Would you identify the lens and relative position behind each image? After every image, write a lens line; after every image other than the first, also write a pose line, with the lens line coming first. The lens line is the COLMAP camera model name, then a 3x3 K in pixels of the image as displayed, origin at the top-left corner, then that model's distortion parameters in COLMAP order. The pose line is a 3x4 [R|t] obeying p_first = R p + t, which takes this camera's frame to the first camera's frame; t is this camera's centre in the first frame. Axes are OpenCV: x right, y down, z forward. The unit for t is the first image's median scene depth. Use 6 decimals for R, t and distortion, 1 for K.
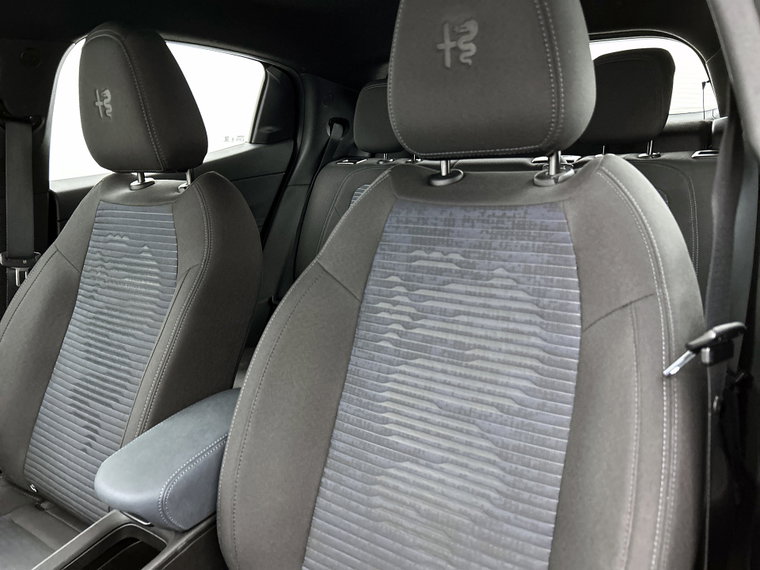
lens RADIAL K [[583.6, 0, 385.0], [0, 583.6, 280.4], [0, 0, 1]] dist [0.054884, -0.072949]
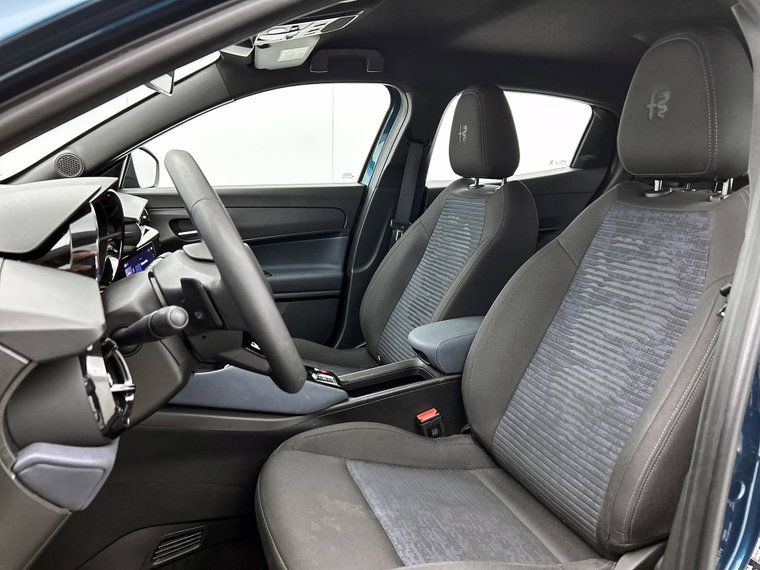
lens RADIAL K [[583.6, 0, 377.1], [0, 583.6, 290.4], [0, 0, 1]] dist [0.054884, -0.072949]
pose [[0.811595, 0.187113, -0.553447, 0.420946], [-0.204281, 0.978414, 0.031223, 0.165727], [0.547342, 0.087718, 0.832299, -0.600259]]
